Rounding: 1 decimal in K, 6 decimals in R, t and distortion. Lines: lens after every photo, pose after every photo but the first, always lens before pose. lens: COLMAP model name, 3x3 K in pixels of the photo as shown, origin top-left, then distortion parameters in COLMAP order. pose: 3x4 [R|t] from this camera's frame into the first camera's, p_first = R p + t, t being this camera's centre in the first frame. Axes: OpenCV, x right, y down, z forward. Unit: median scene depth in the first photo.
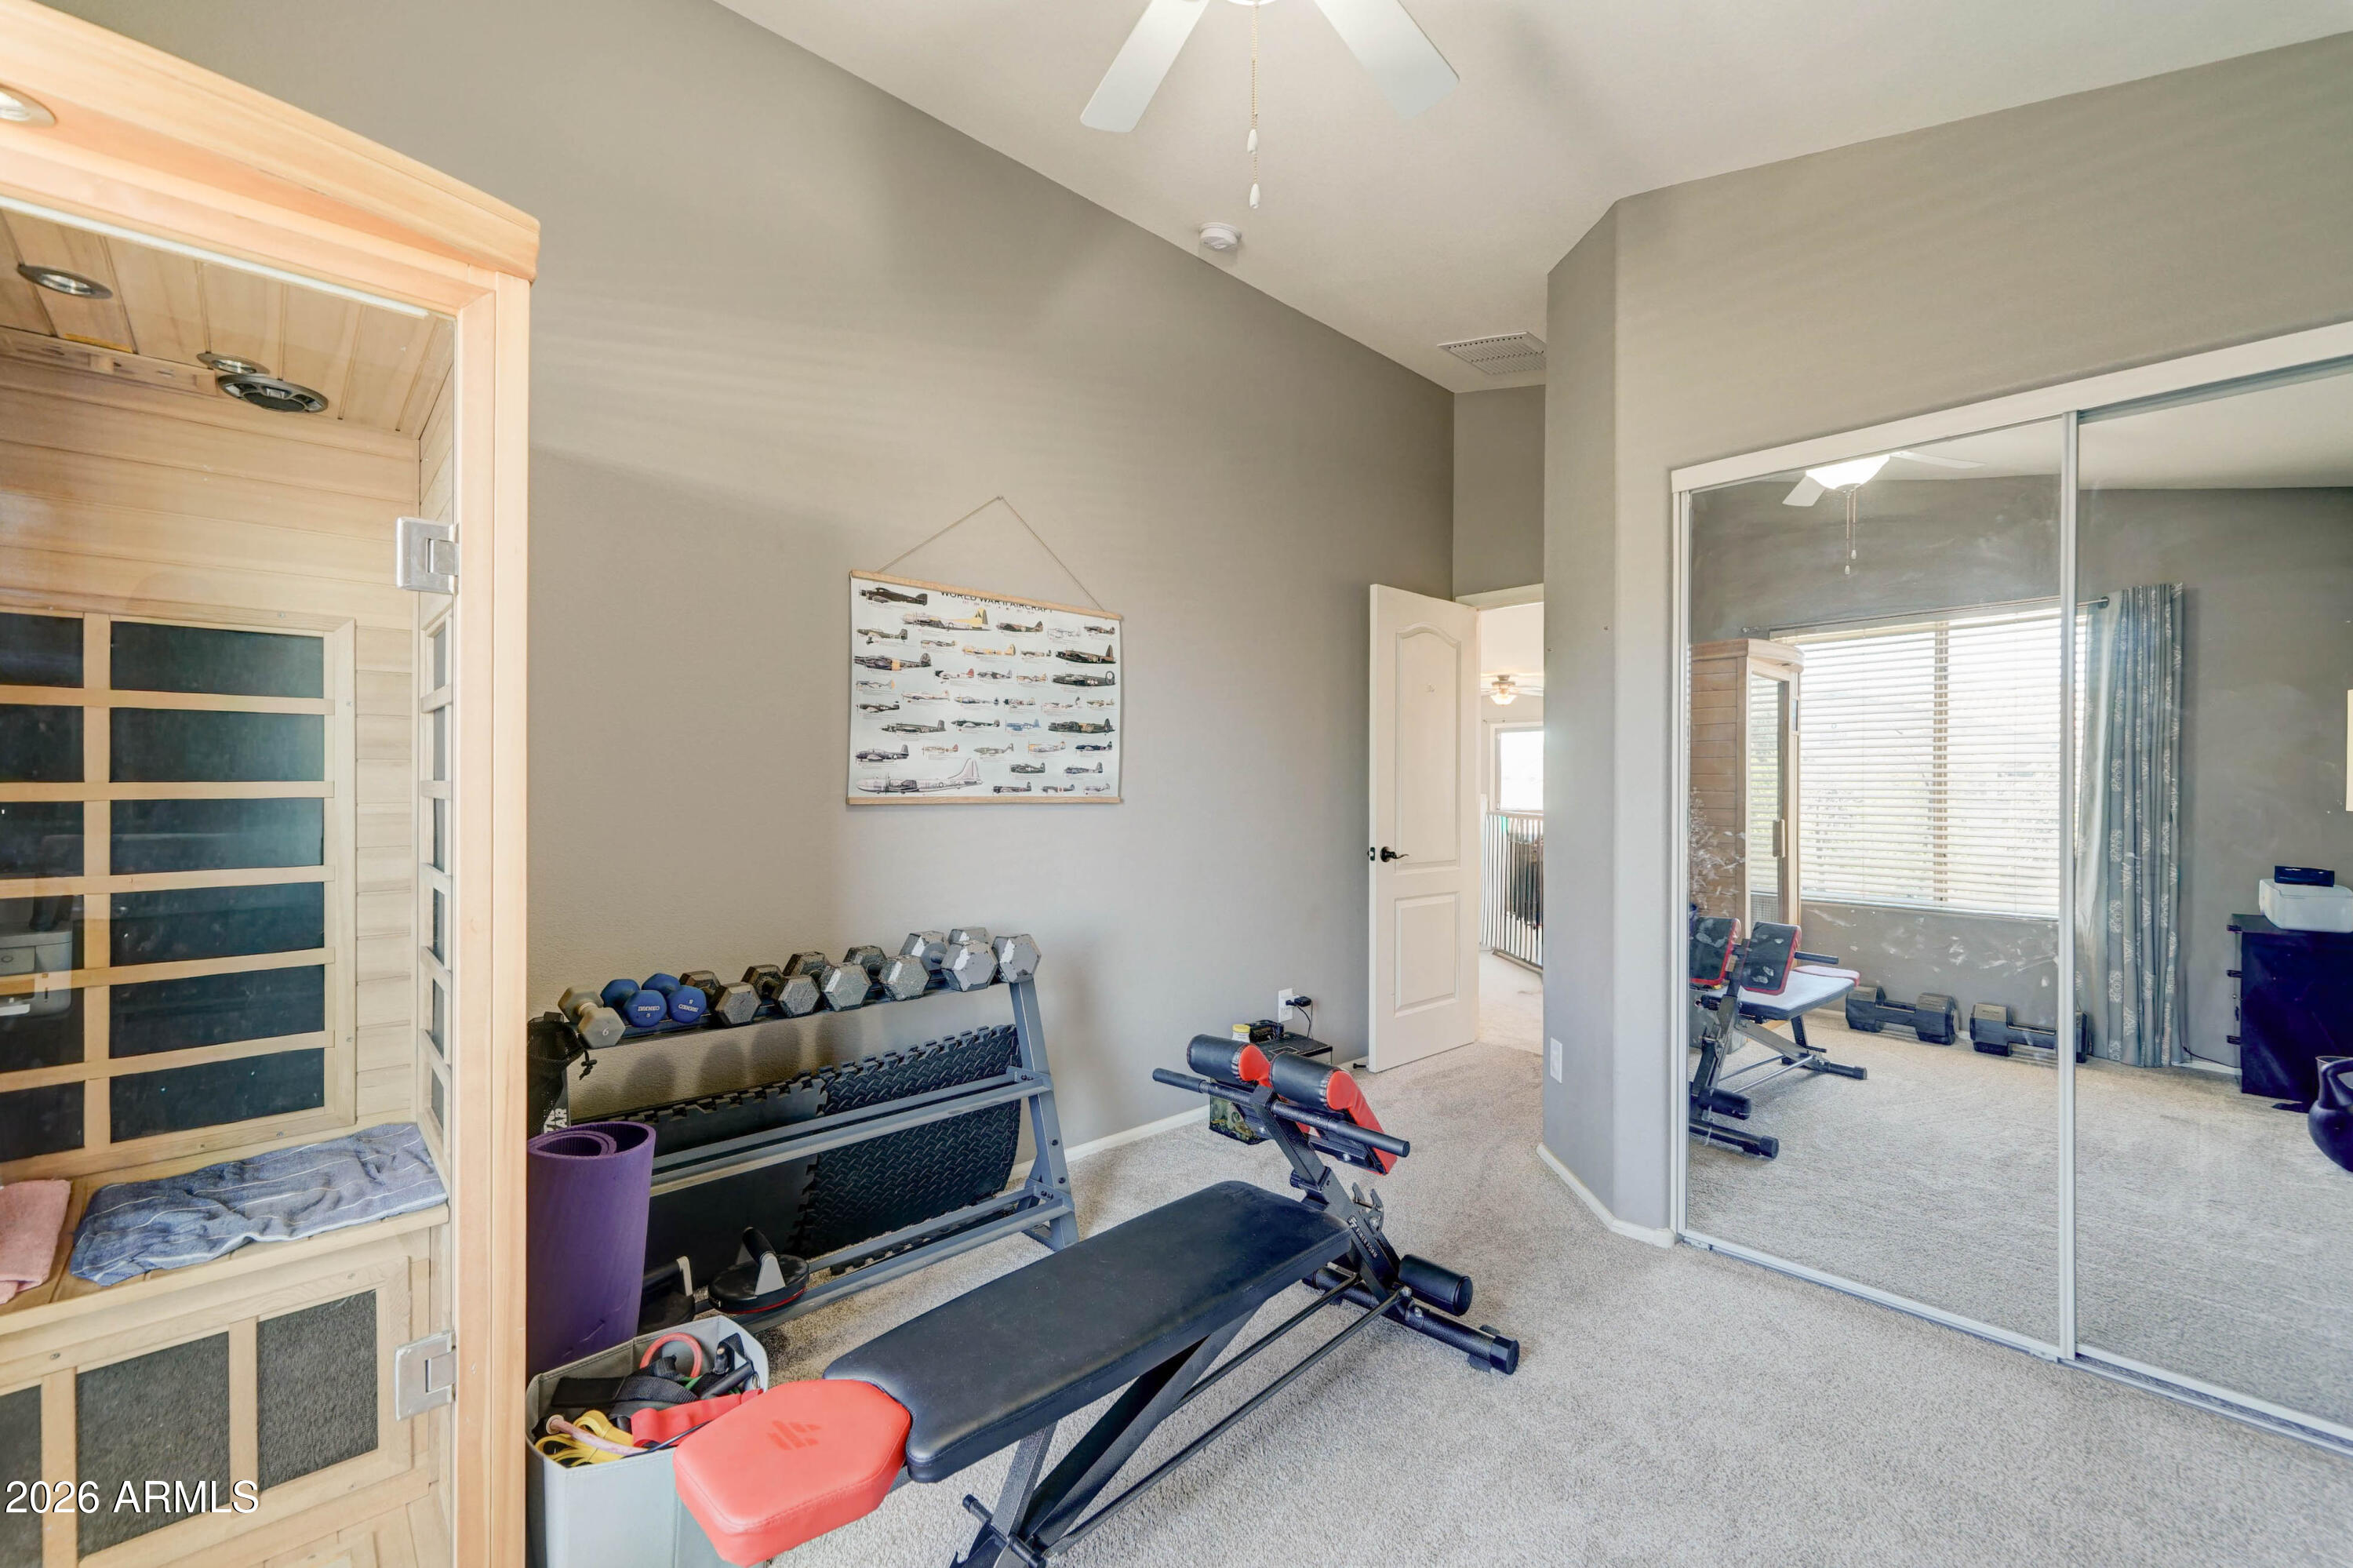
lens RADIAL K [[952.4, 0, 1184.8], [0, 952.4, 790.9], [0, 0, 1]] dist [-0.001945, 0.000402]
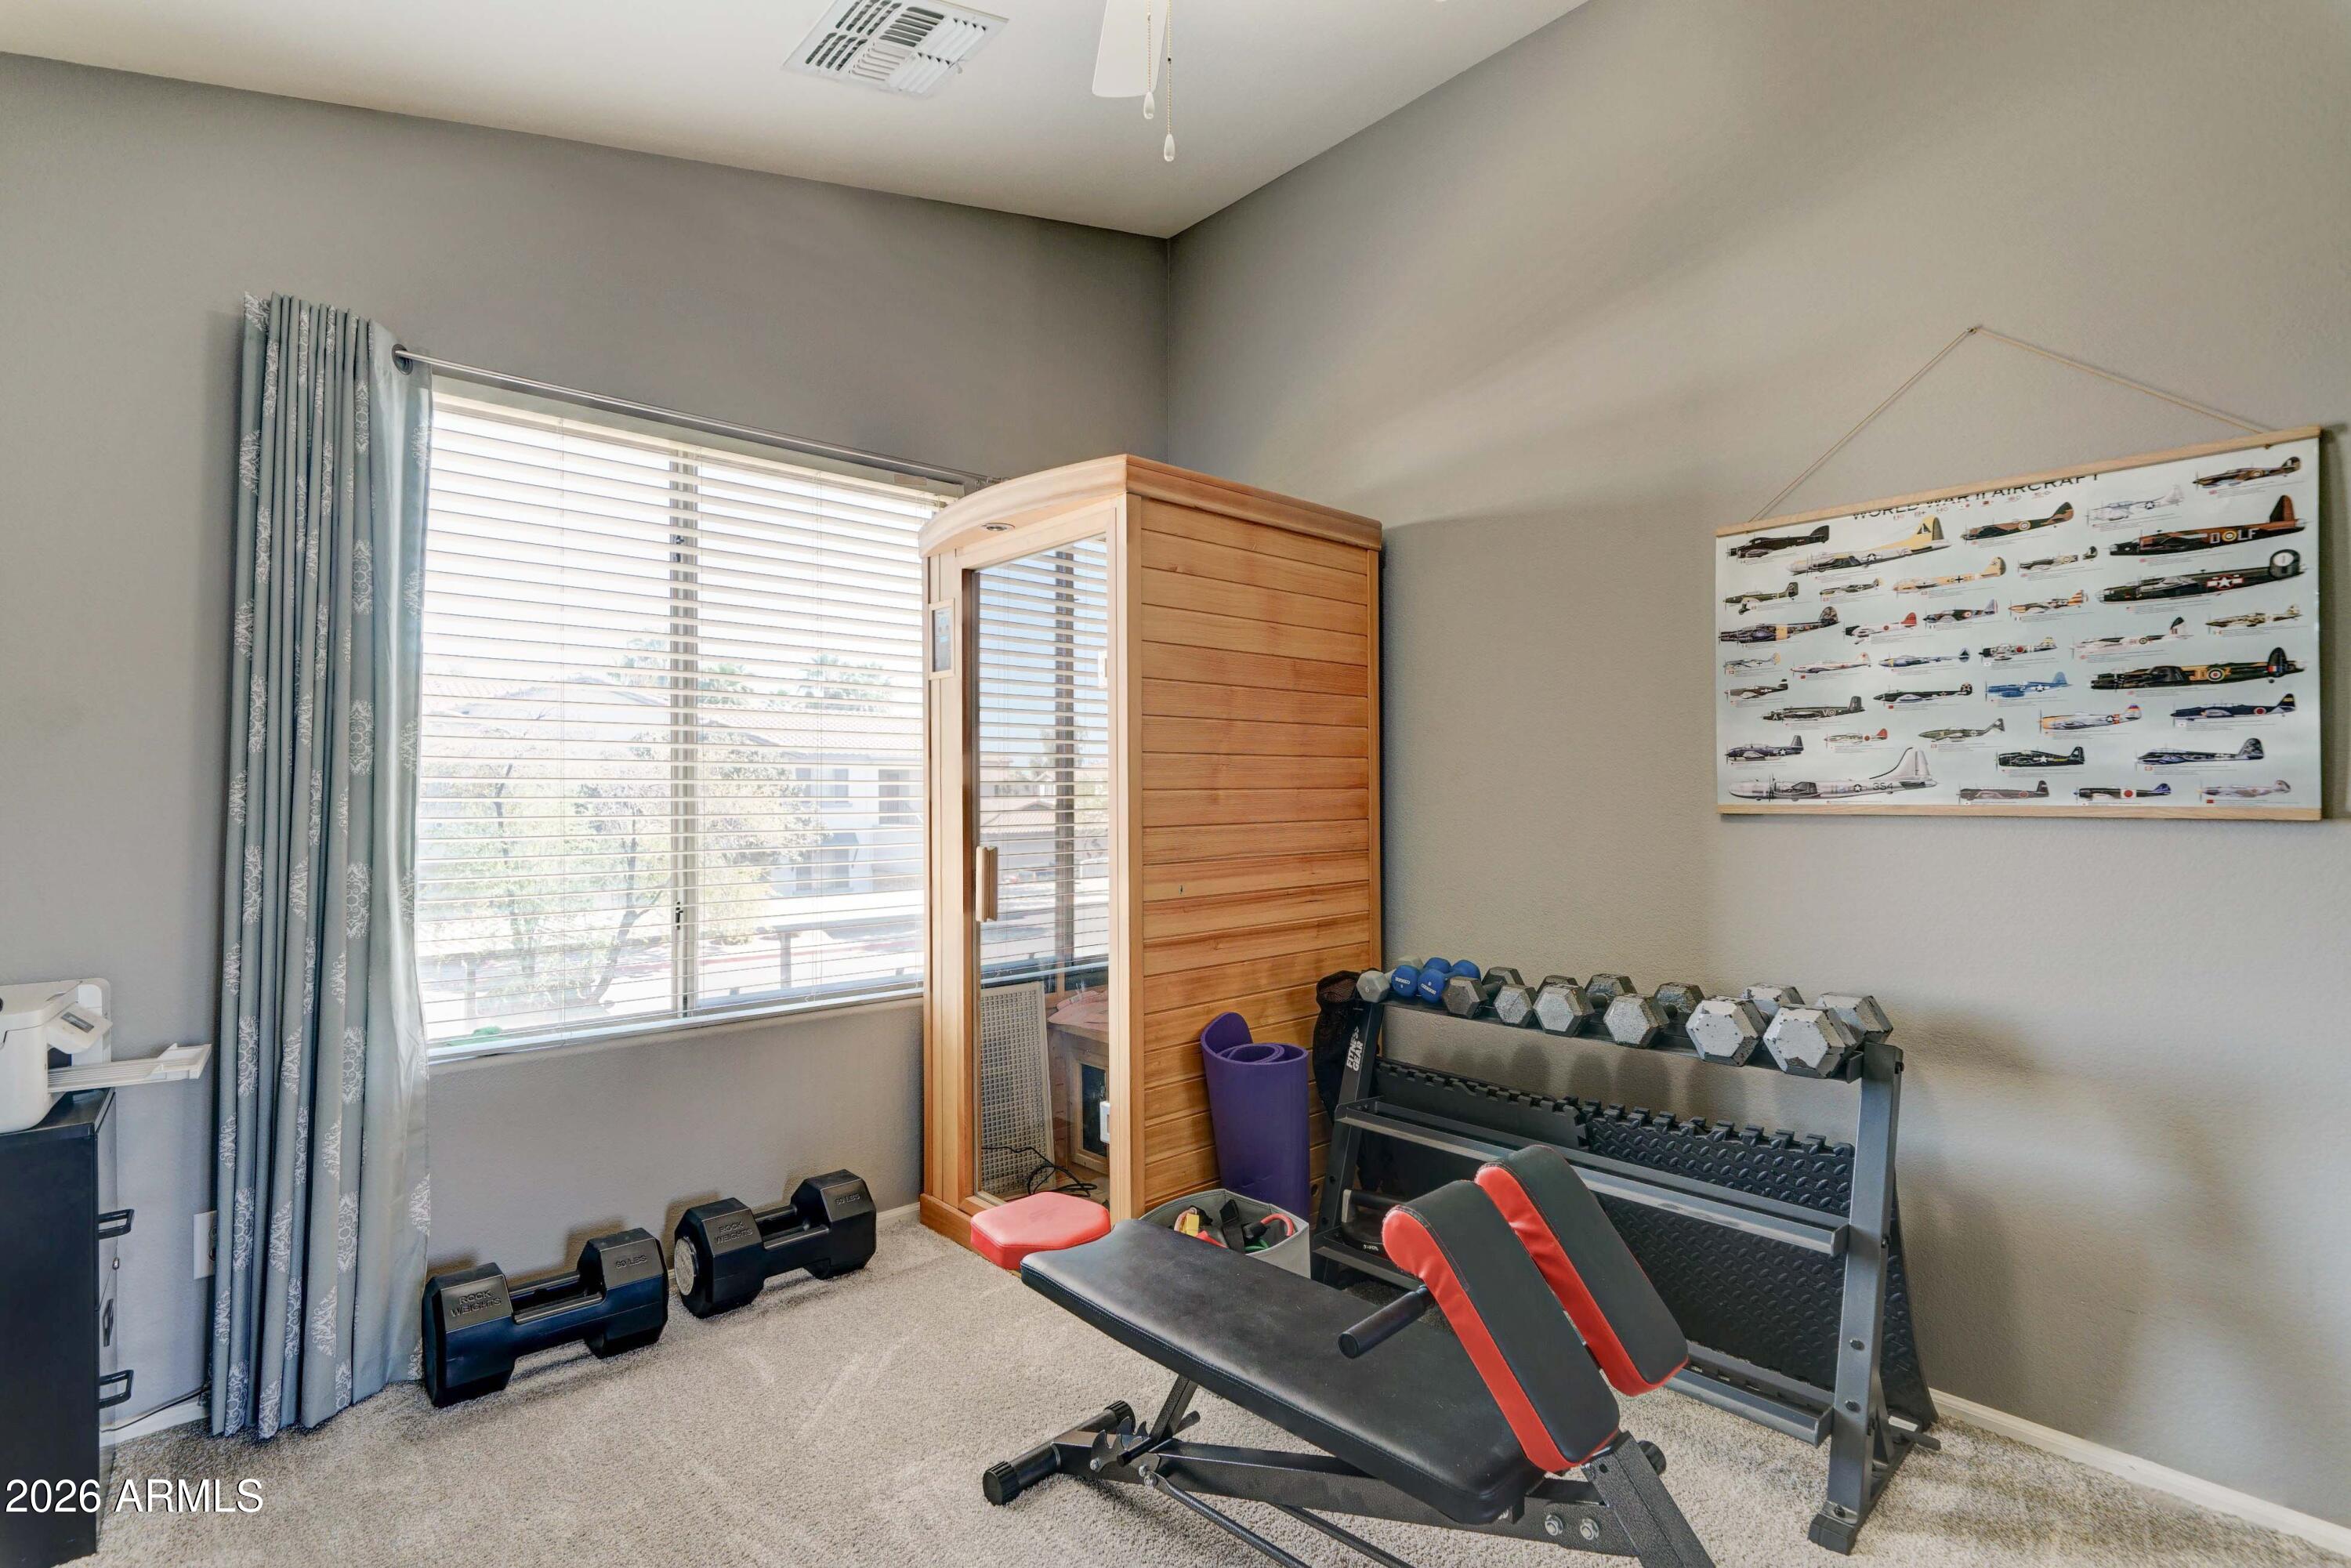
lens RADIAL K [[1092.8, 0, 1181.8], [0, 1092.8, 787.7], [0, 0, 1]] dist [0.000864, 0.000186]
pose [[-0.009745, -0.006960, -0.999928, 0.545579], [0.005544, 0.999960, -0.007014, -0.003580], [0.999937, -0.005612, -0.009706, 0.497016]]
